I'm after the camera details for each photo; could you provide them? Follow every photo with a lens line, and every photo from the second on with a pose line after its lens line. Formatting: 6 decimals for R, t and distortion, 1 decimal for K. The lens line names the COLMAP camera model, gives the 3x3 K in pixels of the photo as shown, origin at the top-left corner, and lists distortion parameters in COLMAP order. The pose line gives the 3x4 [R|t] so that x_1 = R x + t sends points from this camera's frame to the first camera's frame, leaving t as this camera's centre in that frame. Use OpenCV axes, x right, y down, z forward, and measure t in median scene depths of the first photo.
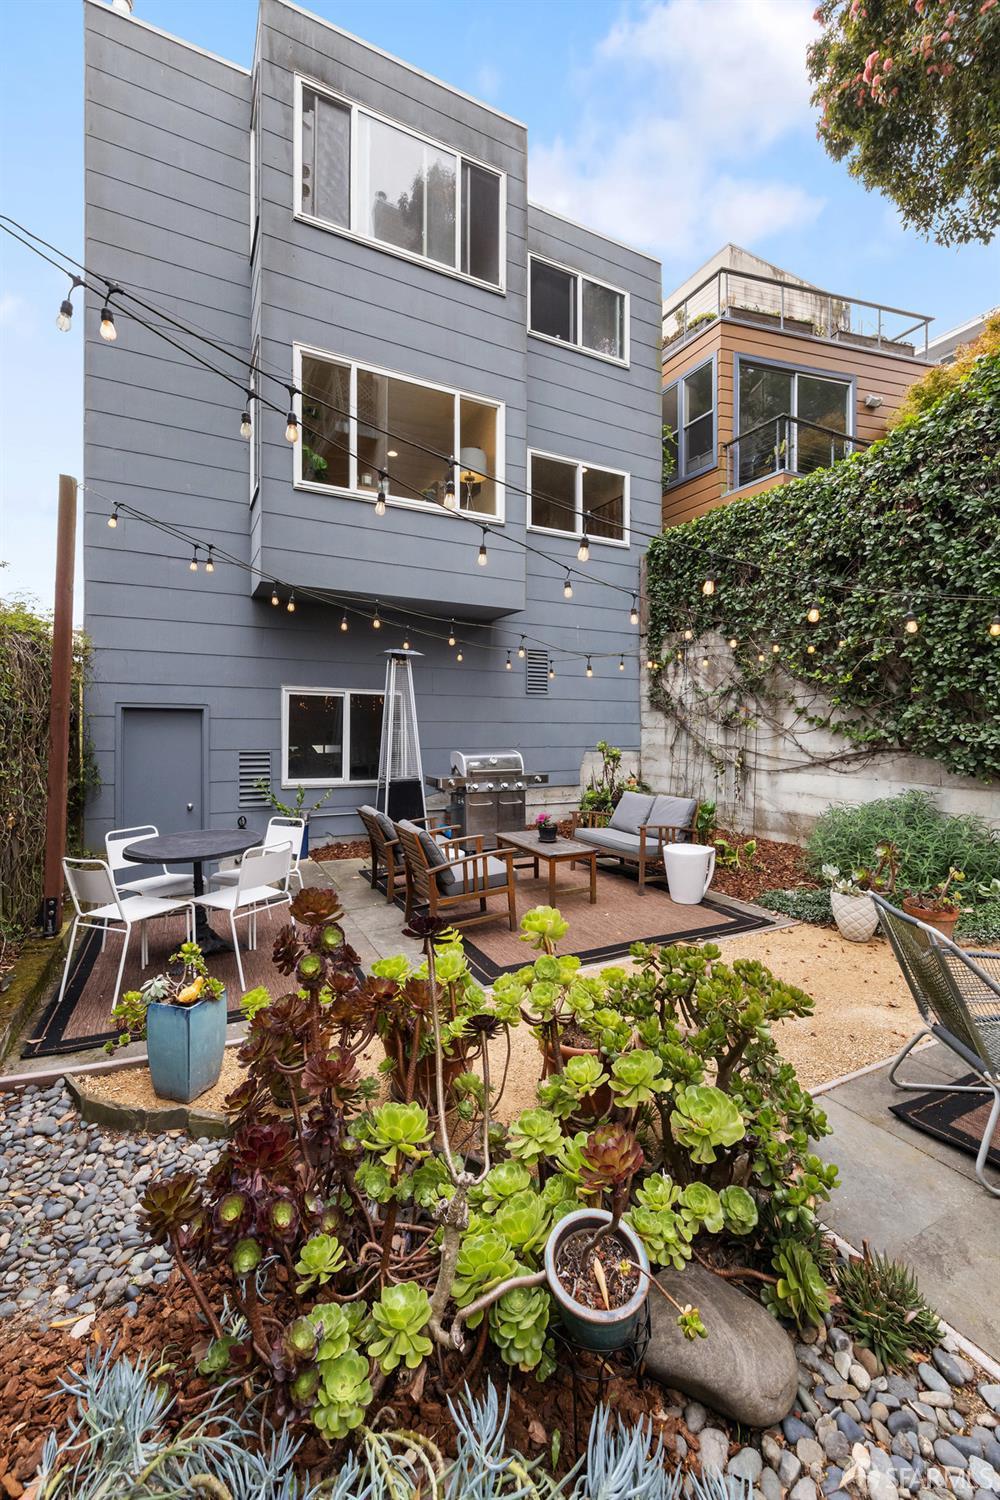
lens RADIAL K [[607.3, 0, 491.2], [0, 607.3, 732.4], [0, 0, 1]] dist [0.003057, -0.000420]
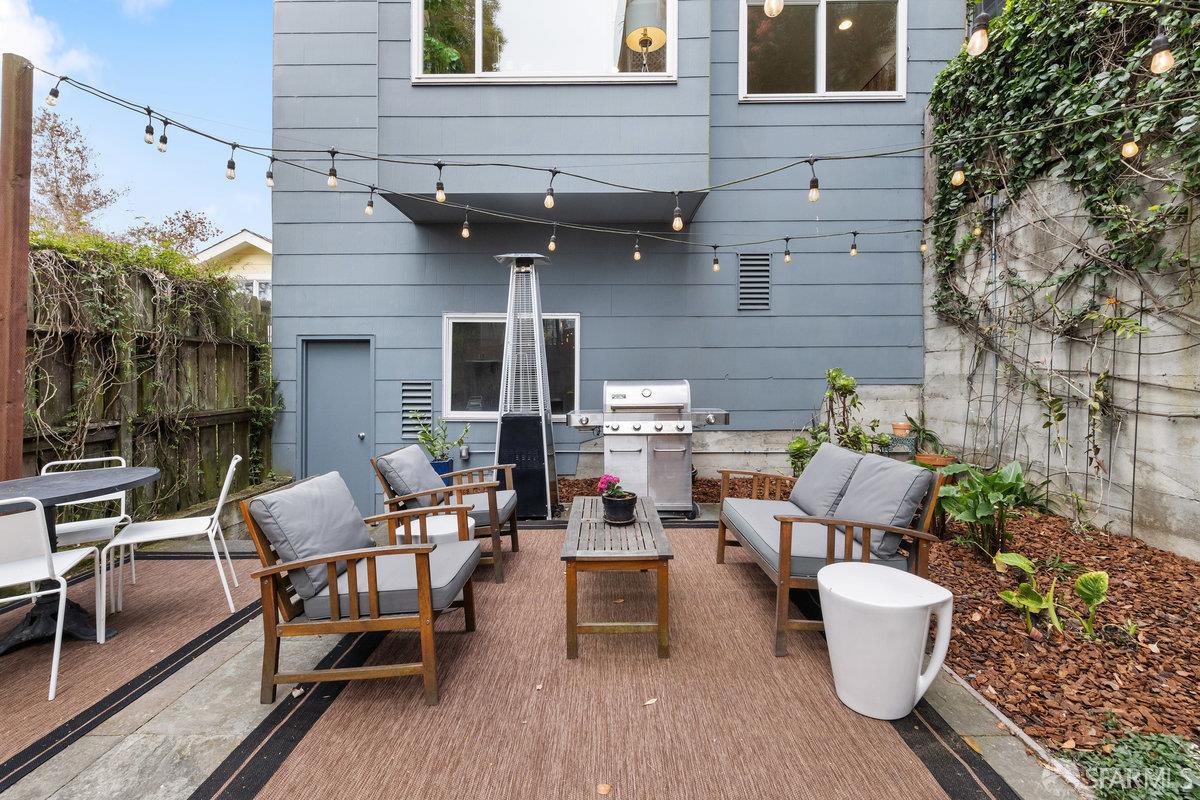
lens RADIAL K [[485.9, 0, 598.8], [0, 485.9, 386.6], [0, 0, 1]] dist [0.003057, -0.000420]
pose [[0.891754, -0.000052, -0.452521, 0.206549], [0.006283, 0.999905, 0.012267, 0.029242], [0.452478, -0.013783, 0.891669, 0.405693]]
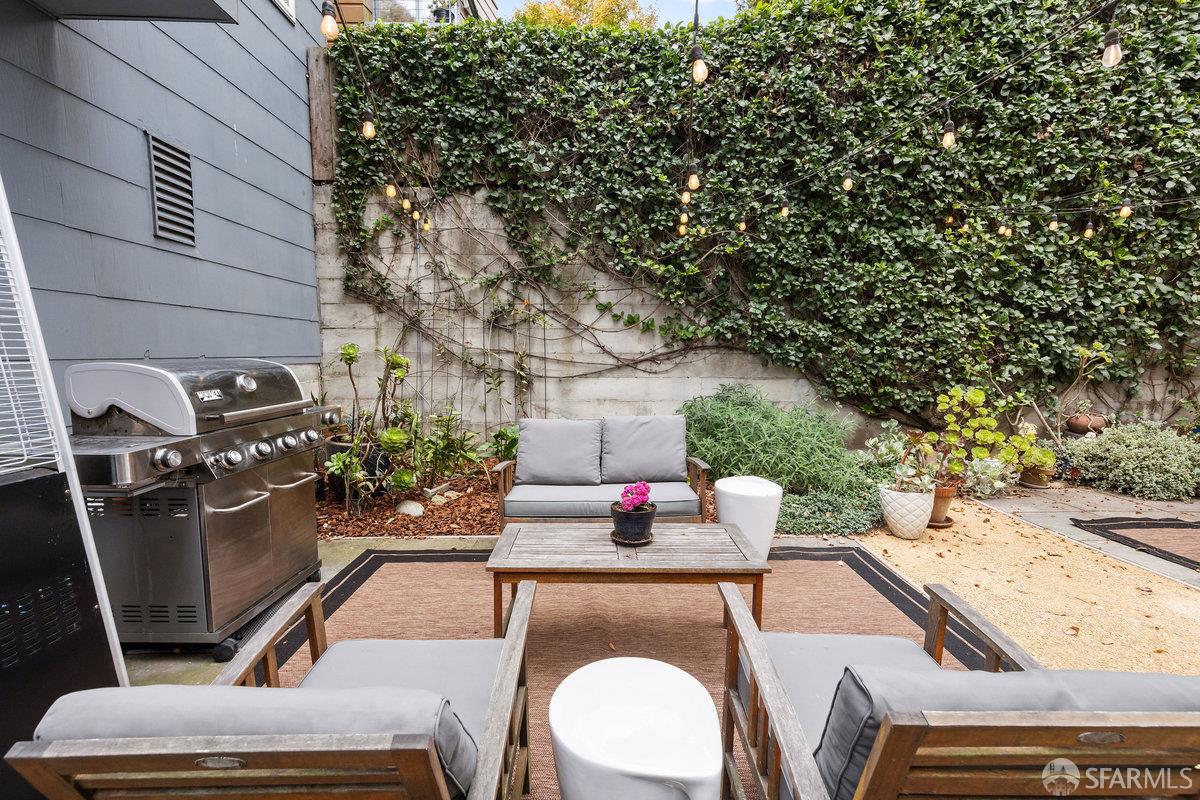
lens RADIAL K [[536.4, 0, 591.5], [0, 536.4, 404.0], [0, 0, 1]] dist [0.004877, 0.000388]
pose [[0.429560, -0.094281, 0.898103, -0.195236], [0.013568, 0.995097, 0.097973, 0.026072], [-0.902936, -0.029900, 0.428733, 0.616149]]
